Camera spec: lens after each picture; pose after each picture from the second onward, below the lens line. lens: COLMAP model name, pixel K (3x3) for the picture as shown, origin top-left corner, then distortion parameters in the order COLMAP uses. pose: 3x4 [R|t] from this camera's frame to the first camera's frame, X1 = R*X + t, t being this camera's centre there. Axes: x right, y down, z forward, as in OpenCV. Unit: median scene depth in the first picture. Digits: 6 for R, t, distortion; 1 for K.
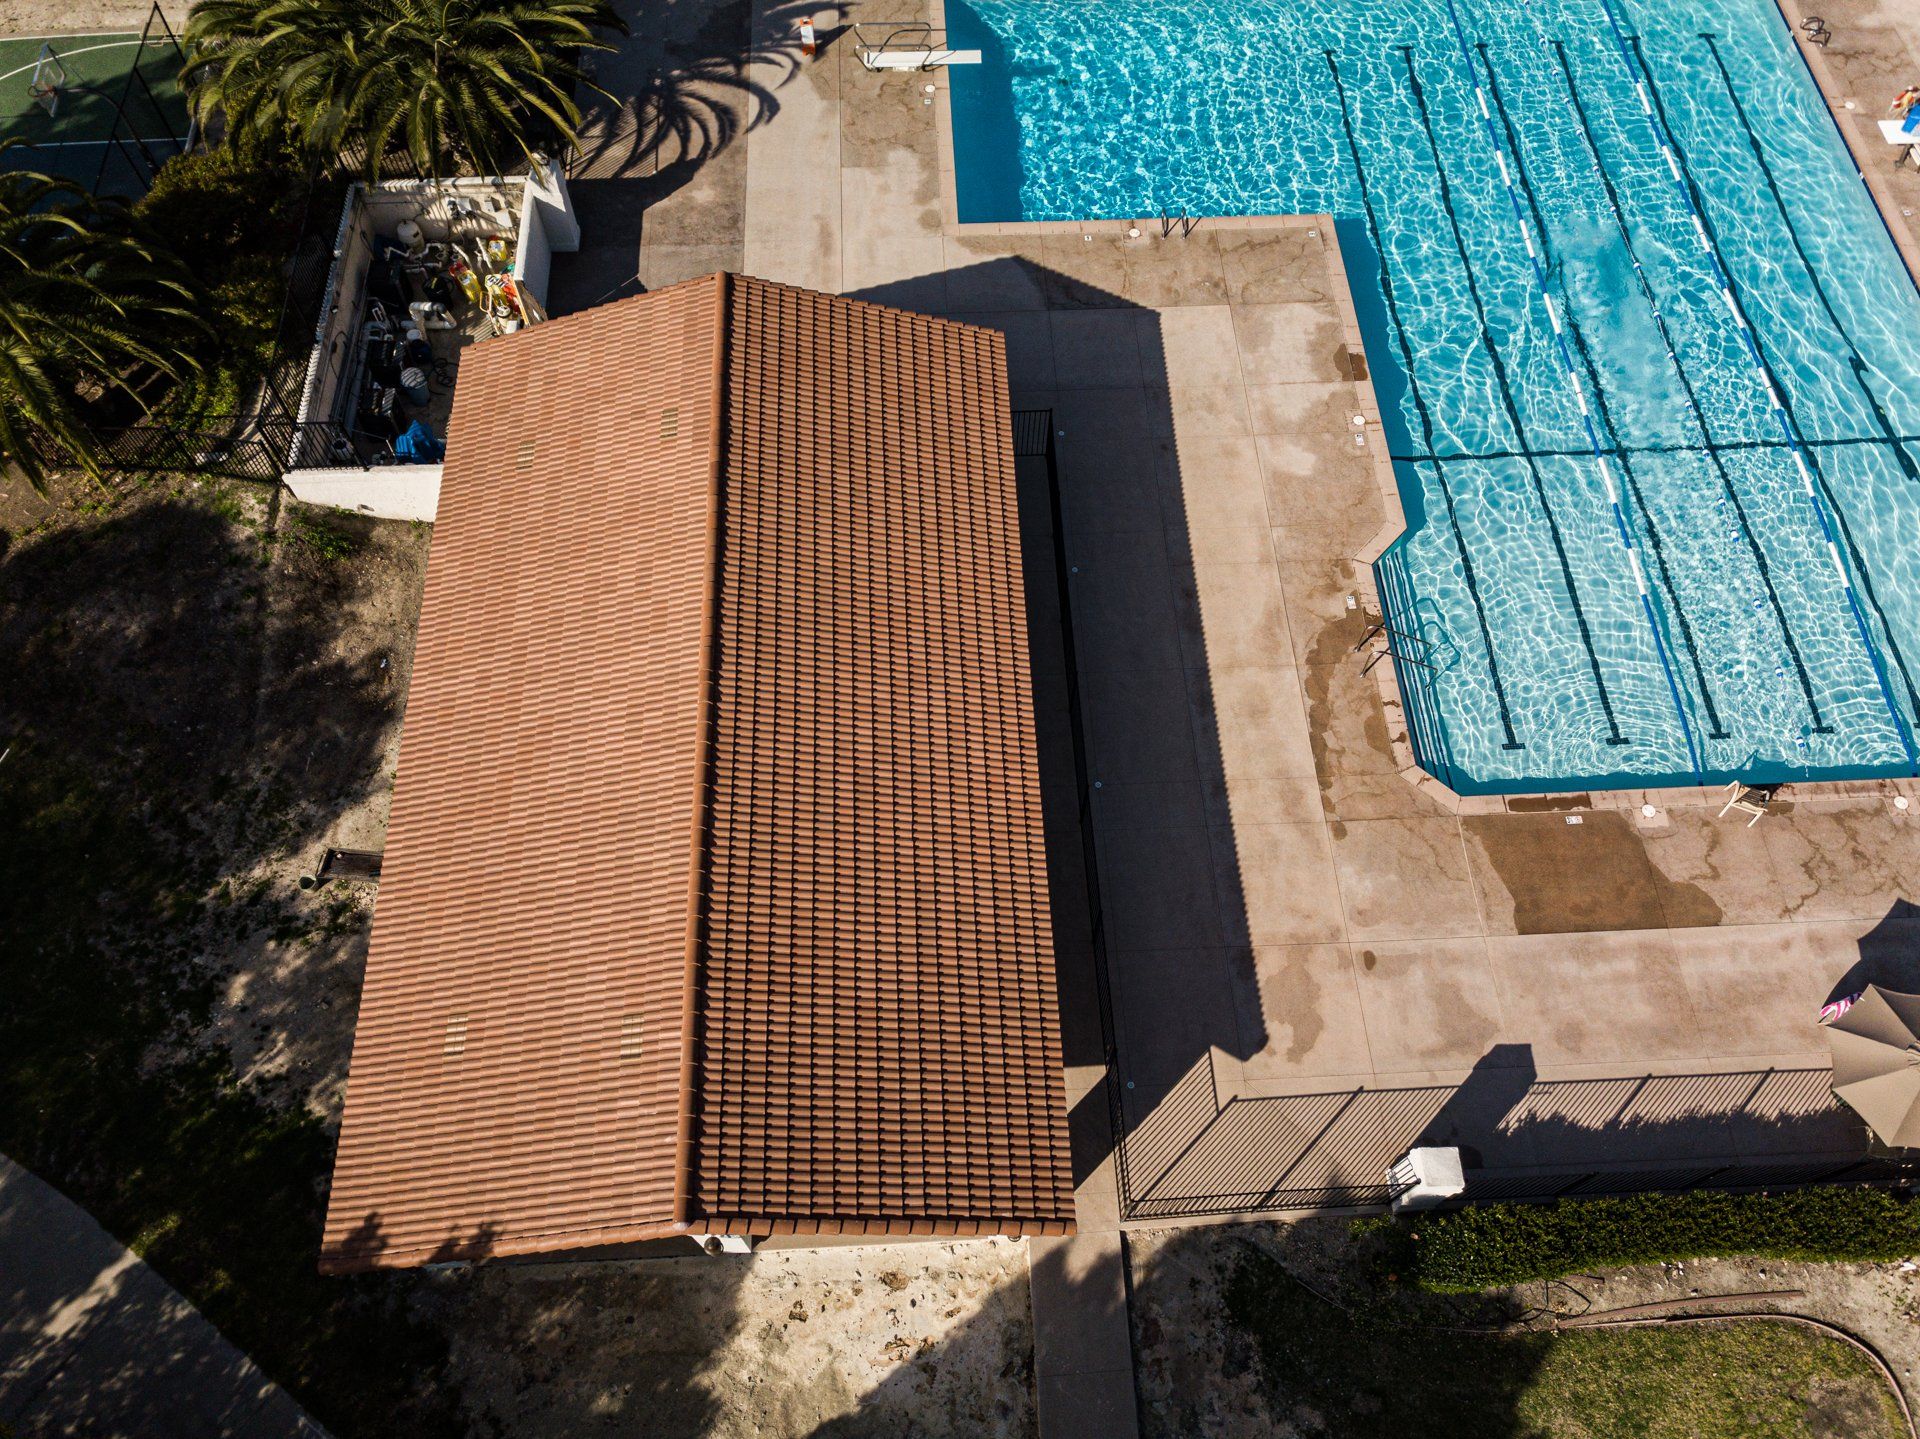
lens RADIAL K [[1440.4, 0, 967.4], [0, 1440.4, 720.5], [0, 0, 1]] dist [0.025719, -0.005549]
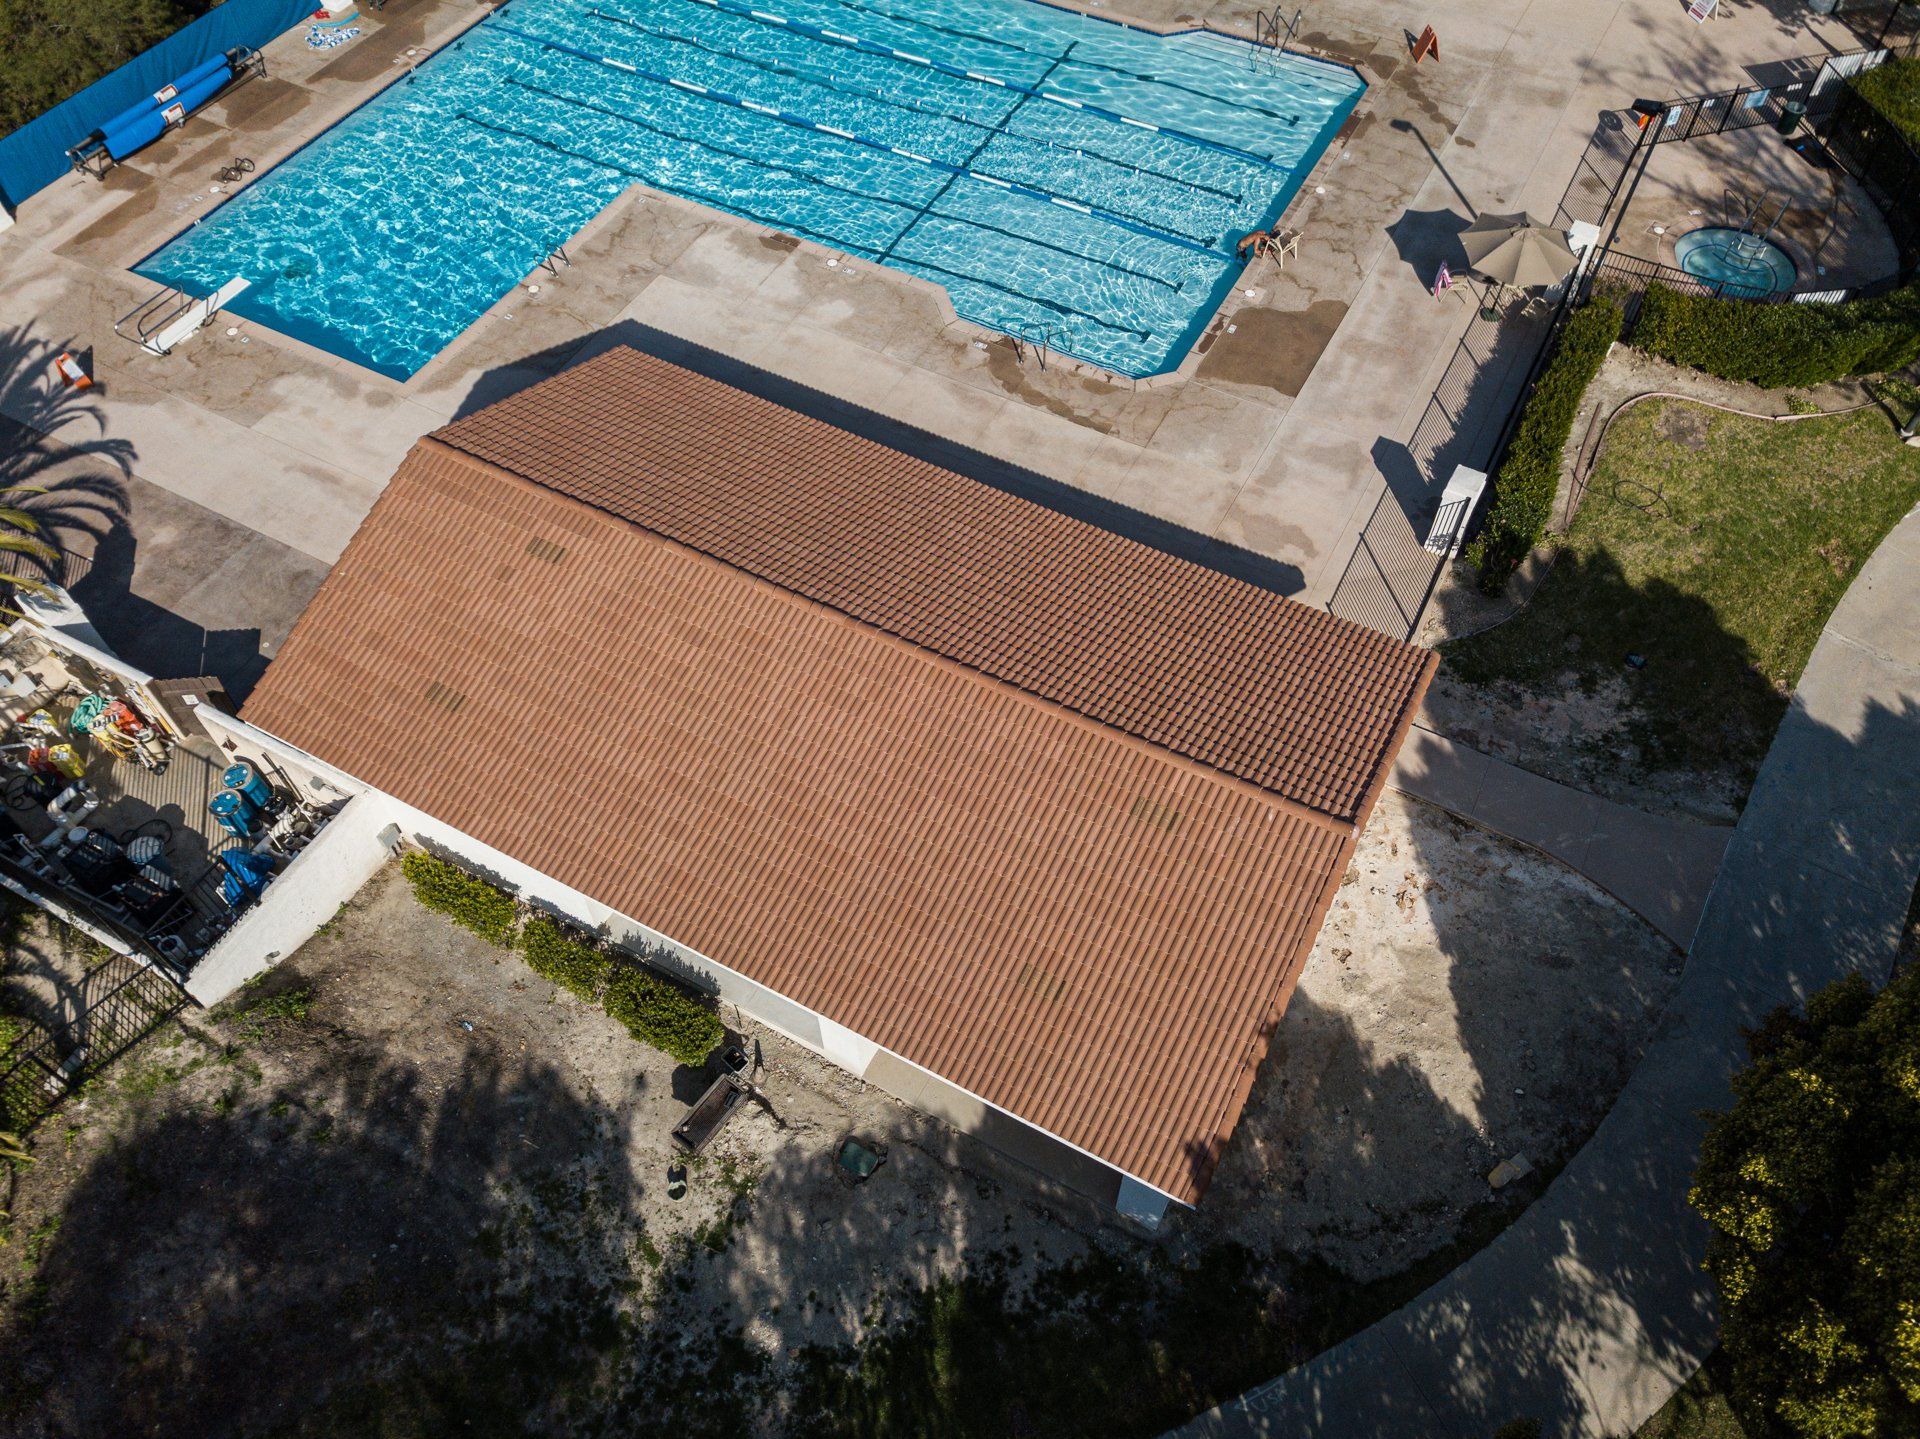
lens RADIAL K [[1440.4, 0, 967.4], [0, 1440.4, 720.5], [0, 0, 1]] dist [0.025719, -0.005549]
pose [[0.517700, -0.698793, 0.493634, -0.574205], [0.756216, 0.643595, 0.117996, -0.035932], [-0.400155, 0.312207, 0.861628, 0.109425]]
